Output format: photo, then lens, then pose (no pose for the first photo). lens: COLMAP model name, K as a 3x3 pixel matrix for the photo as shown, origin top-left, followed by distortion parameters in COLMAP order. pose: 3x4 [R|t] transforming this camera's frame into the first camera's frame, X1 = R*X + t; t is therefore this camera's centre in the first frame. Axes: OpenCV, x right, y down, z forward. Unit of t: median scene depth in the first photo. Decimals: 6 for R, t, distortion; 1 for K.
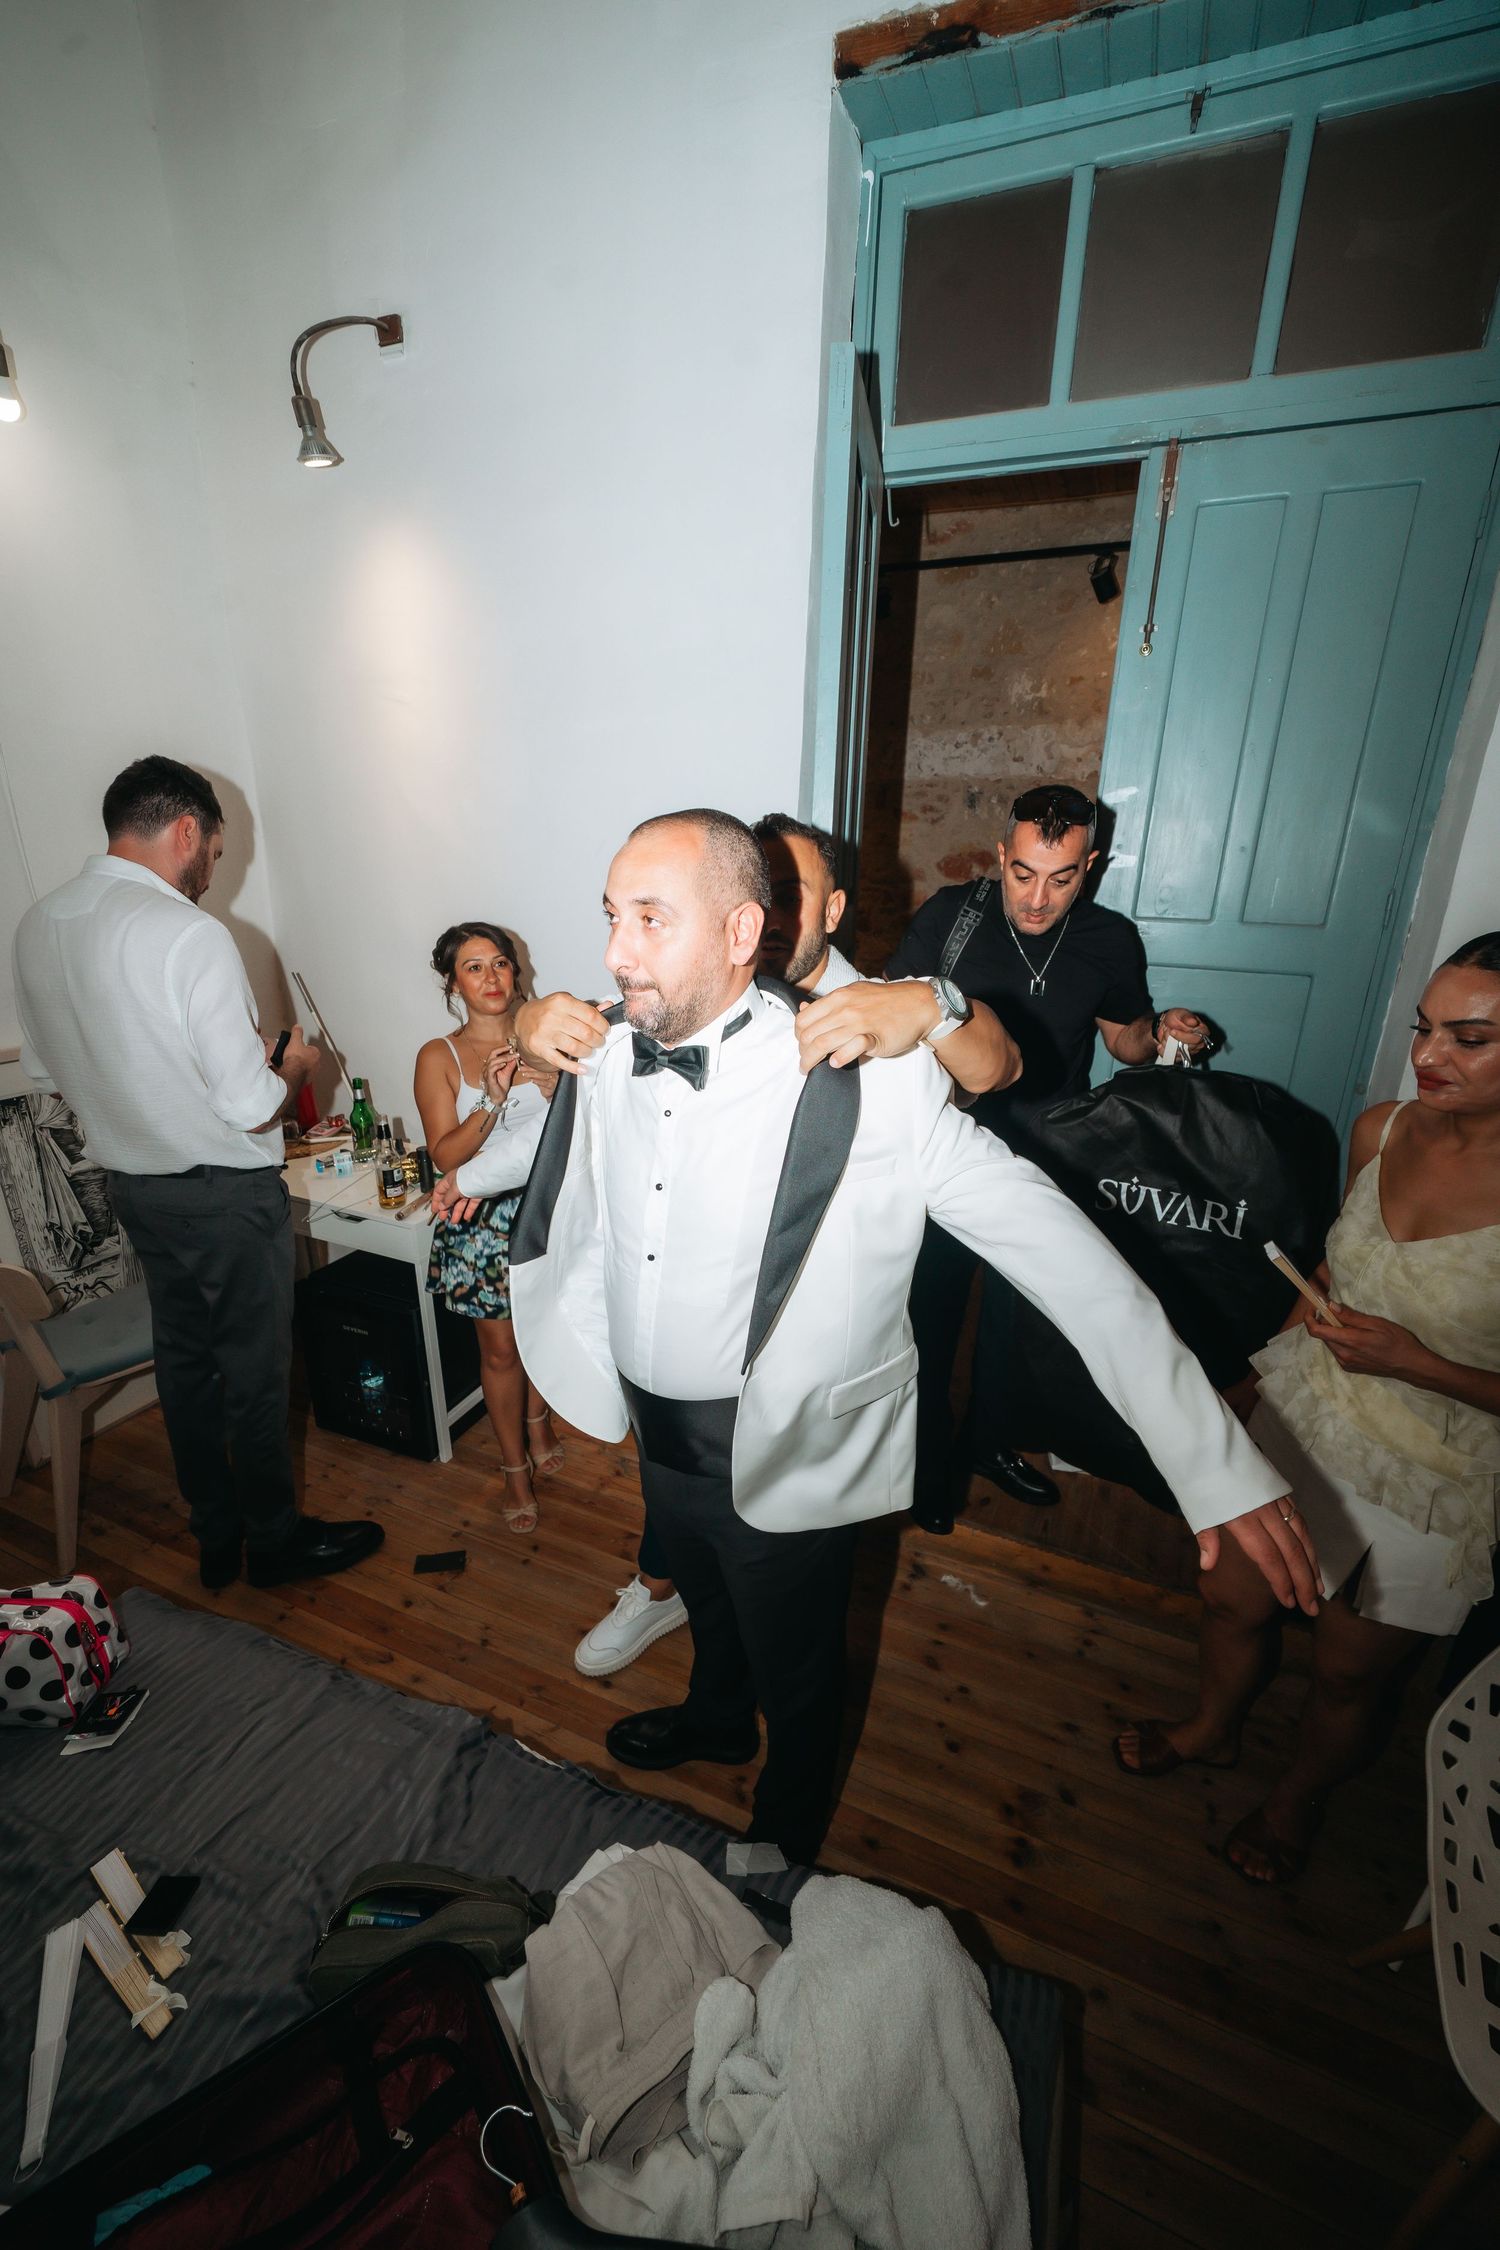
lens RADIAL K [[903.1, 0, 755.6], [0, 903.1, 1135.2], [0, 0, 1]] dist [0.001396, 0.000146]
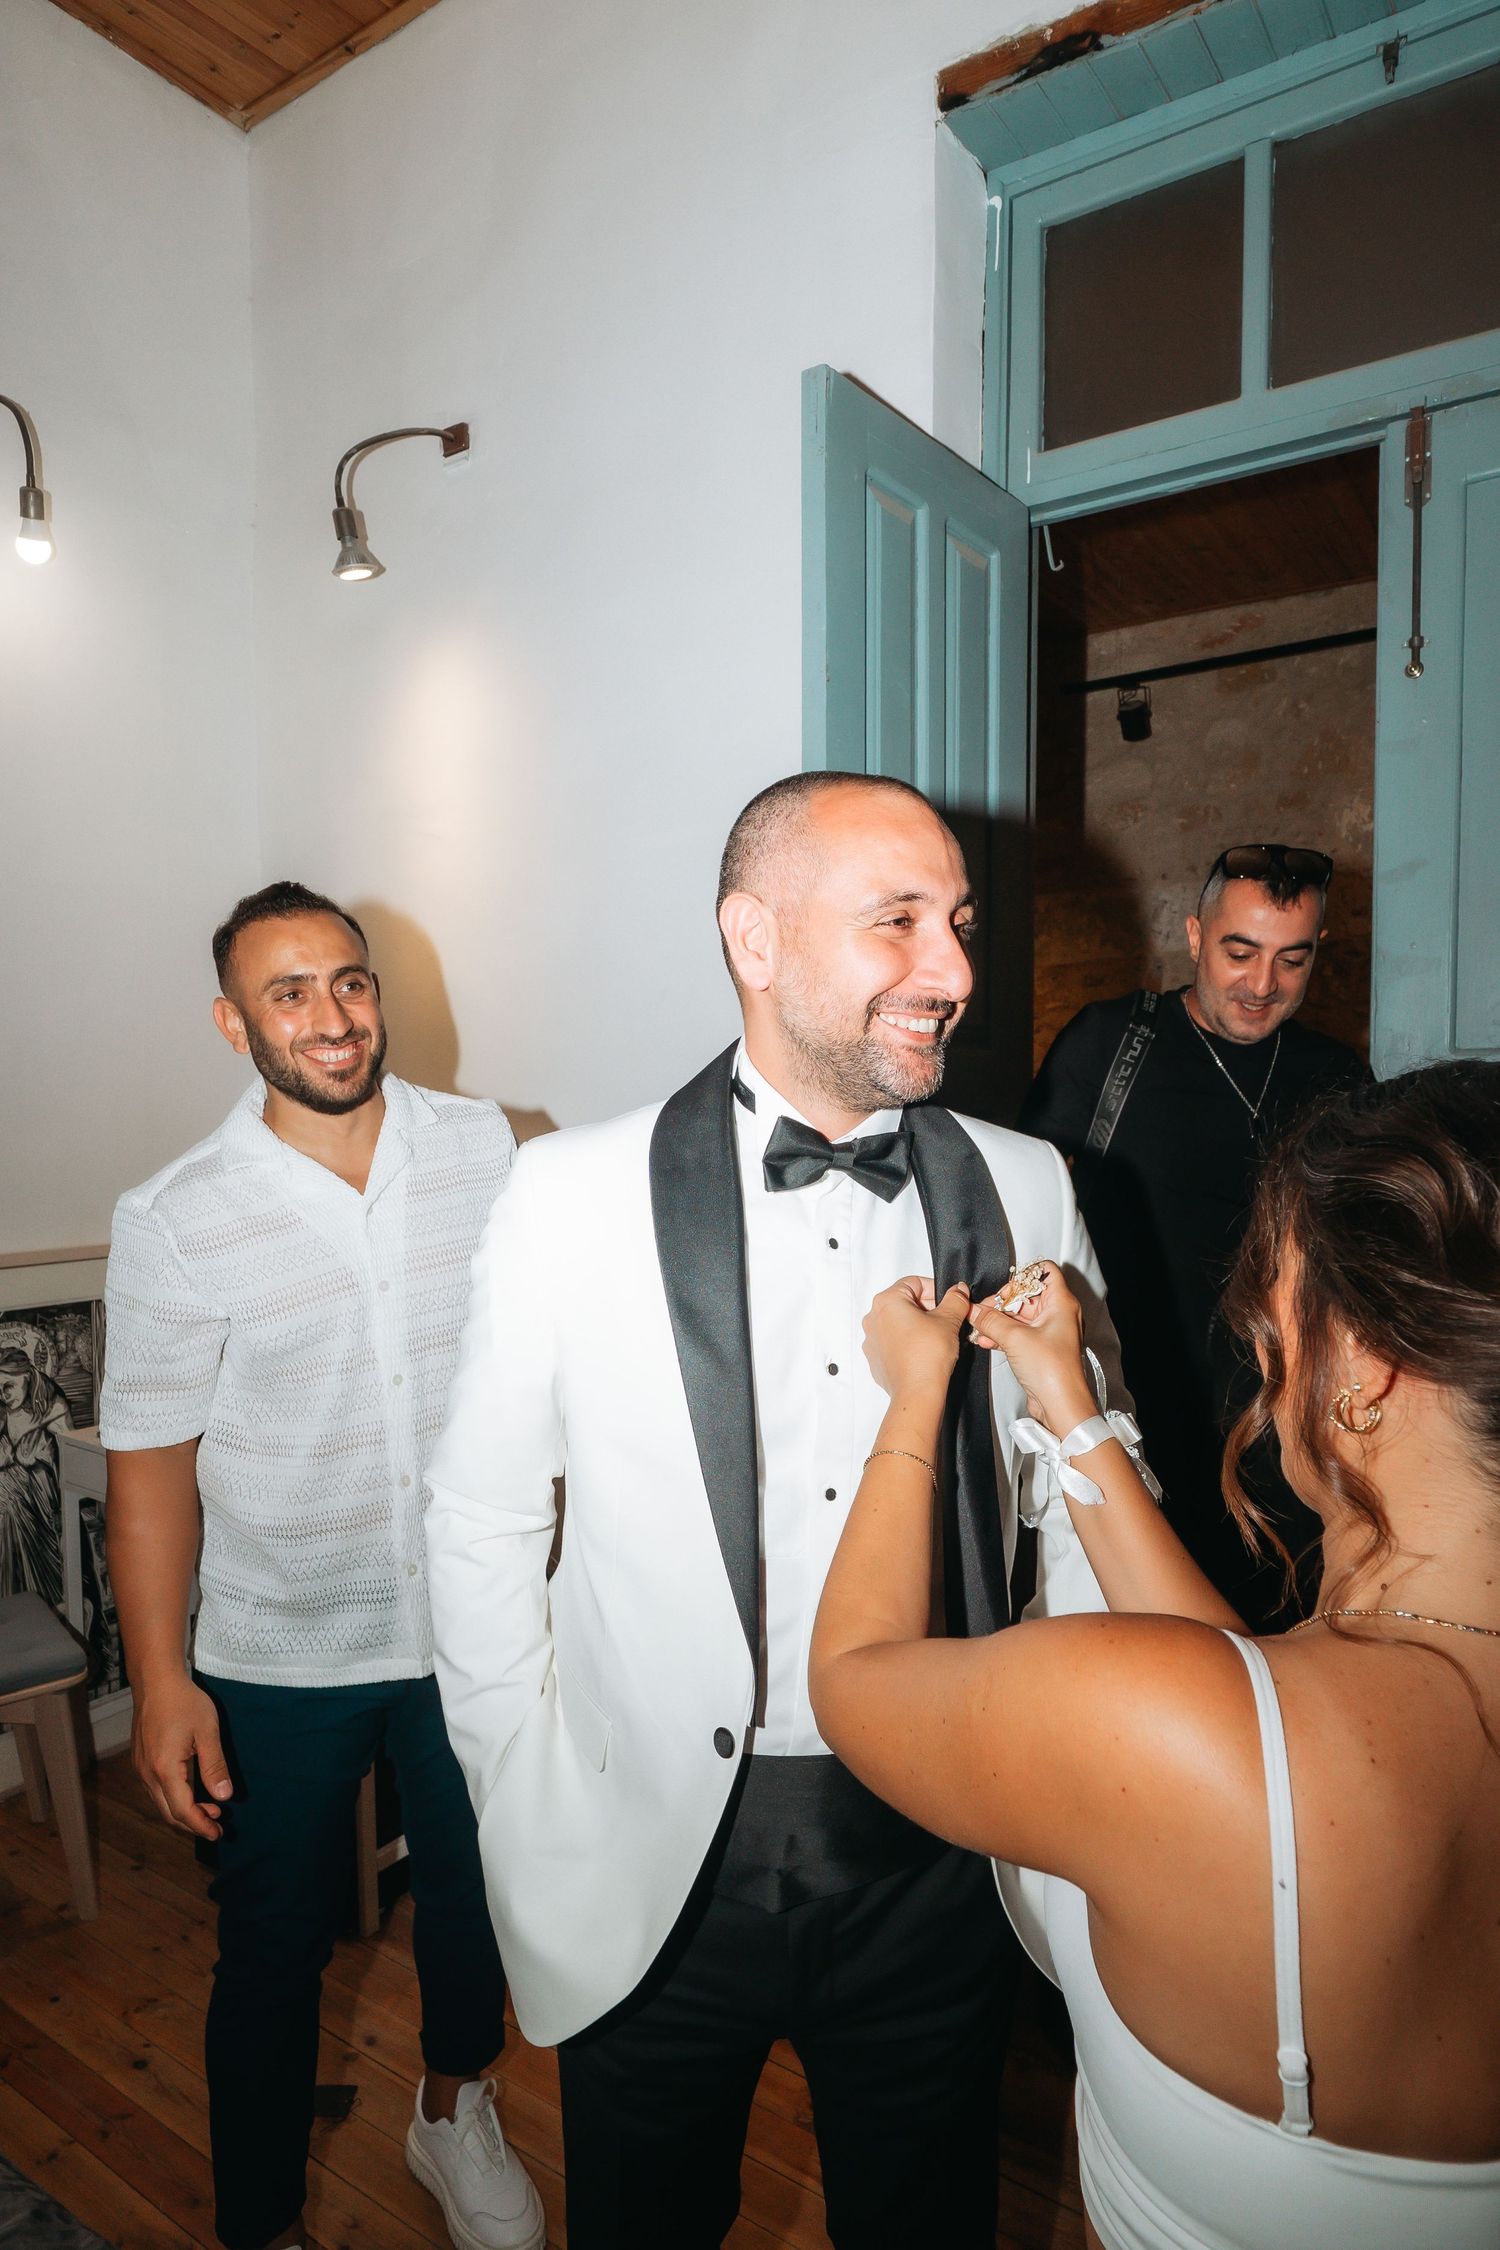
lens RADIAL K [[1359.9, 0, 758.8], [0, 1359.9, 1133.8], [0, 0, 1]] dist [0.000945, -0.000576]
pose [[0.978576, -0.015858, -0.205274, 0.166409], [-0.043494, 0.958604, -0.281400, 0.121340], [0.201239, 0.284299, 0.937378, 0.037427]]
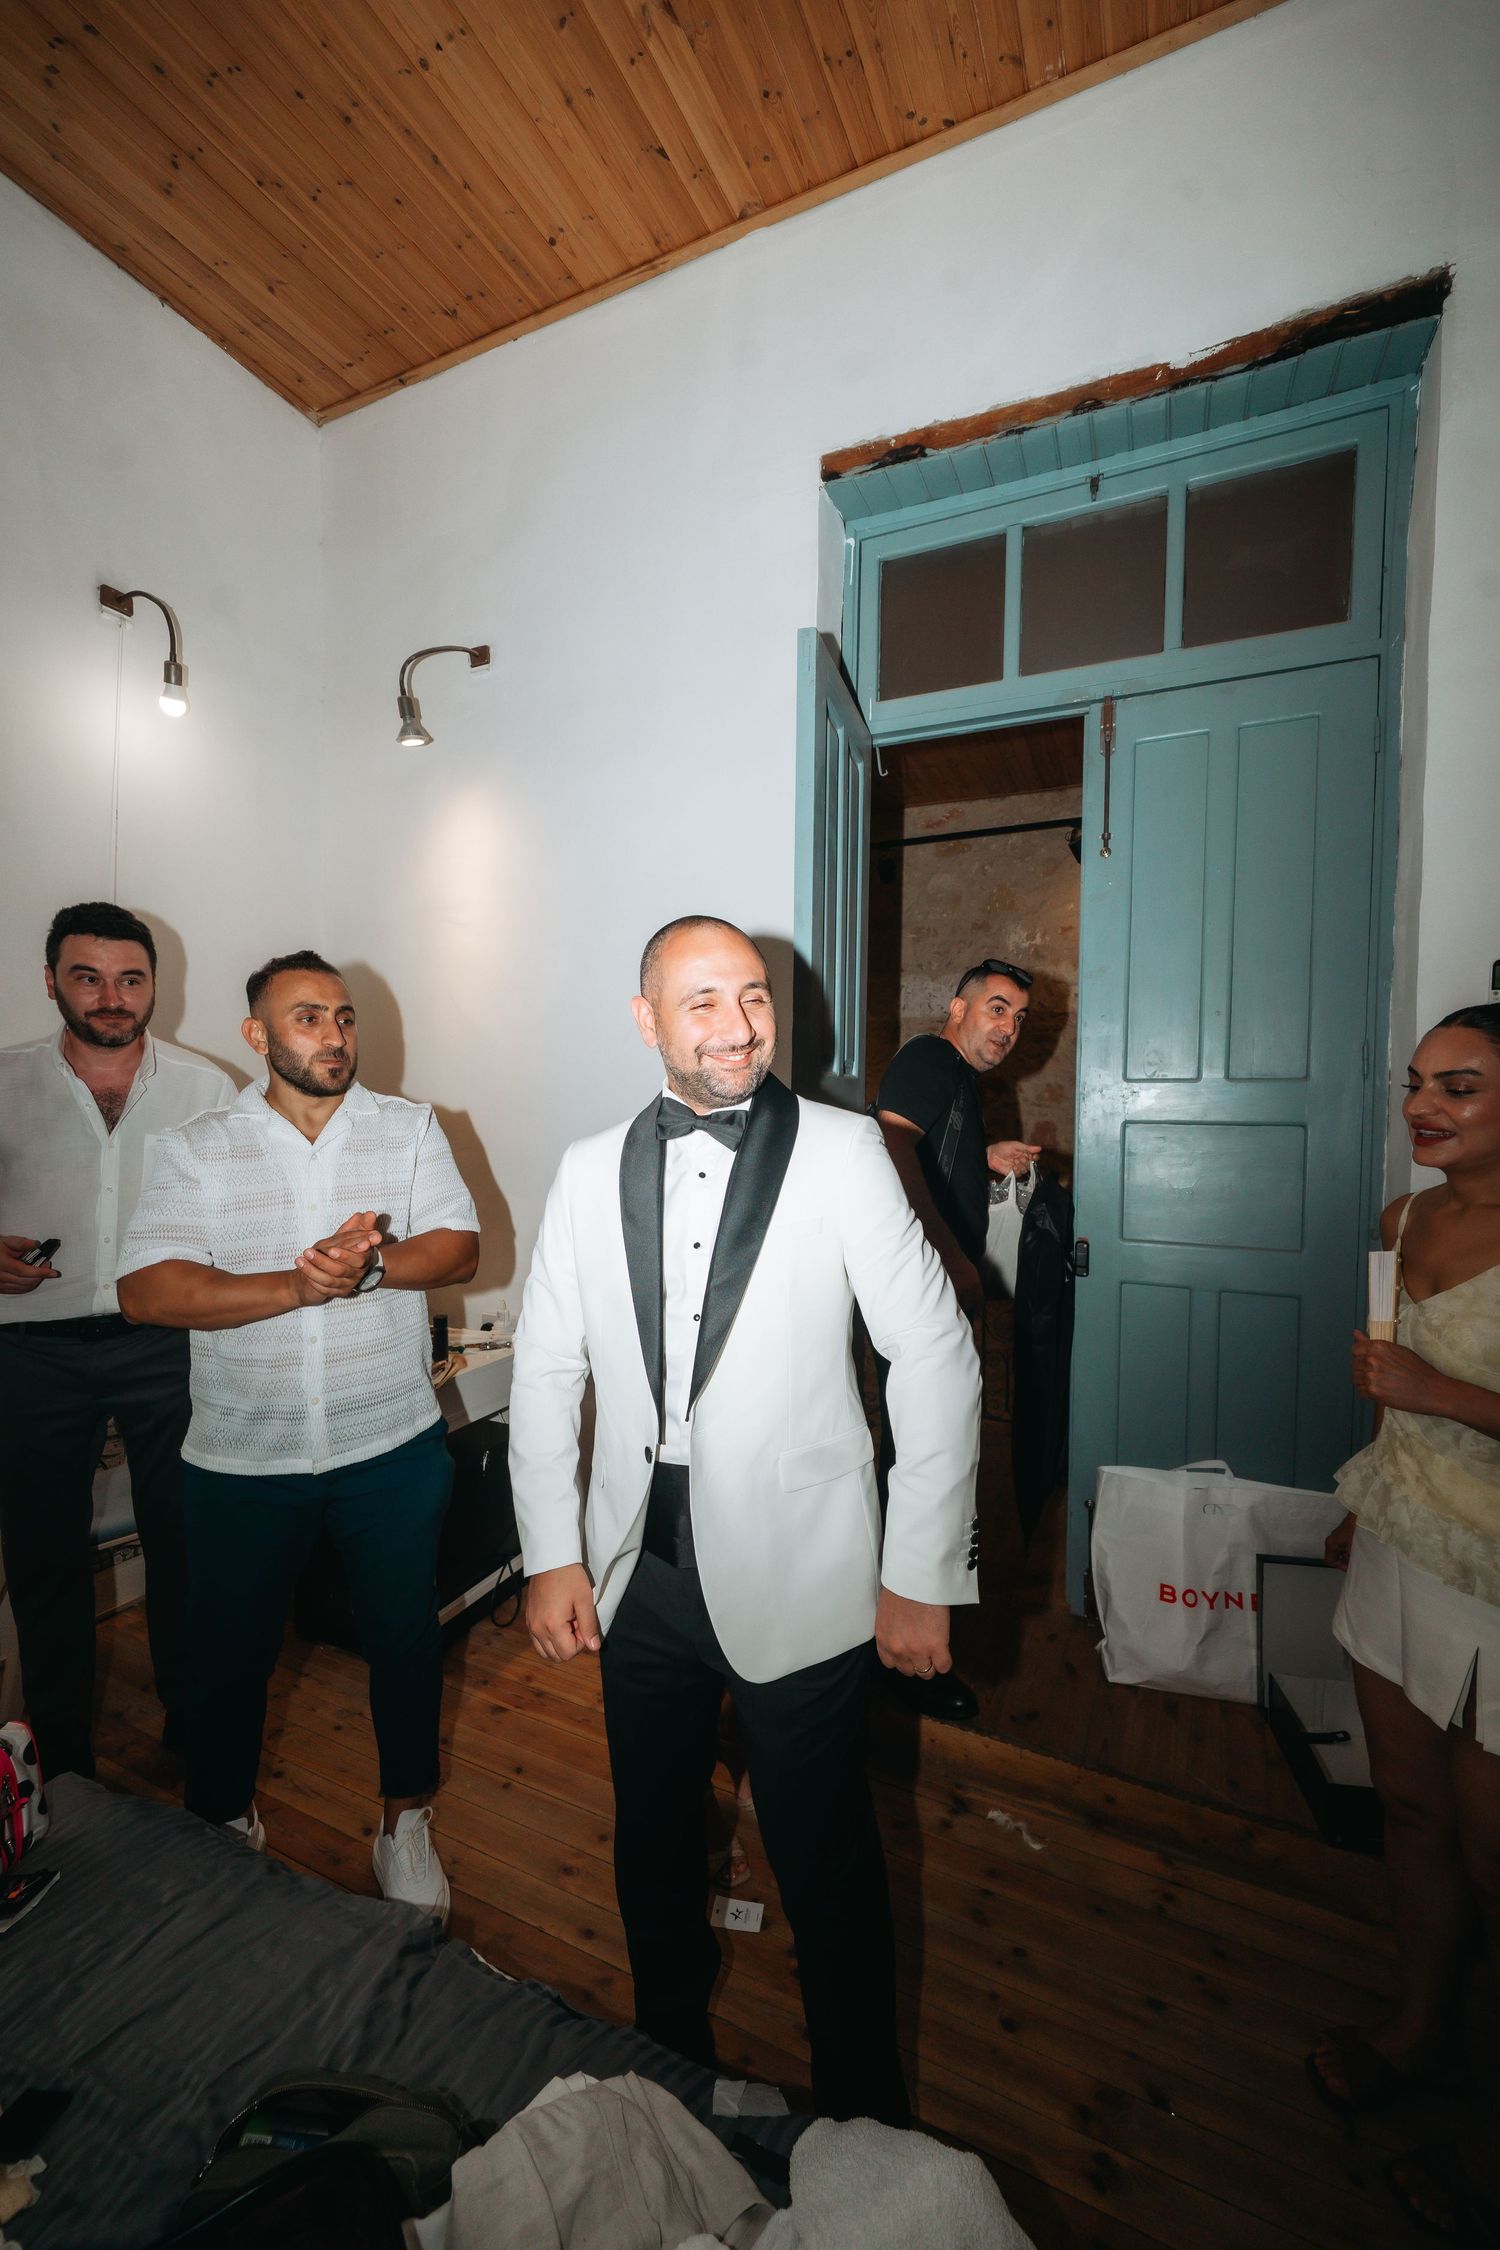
lens RADIAL K [[902.2, 0, 755.2], [0, 902.2, 1130.1], [0, 0, 1]] dist [0.000450, 0.000627]
pose [[0.999283, -0.009190, -0.036723, 0.028830], [-0.001826, 0.957253, -0.289247, 0.144172], [0.037812, 0.289107, 0.956550, -0.010204]]
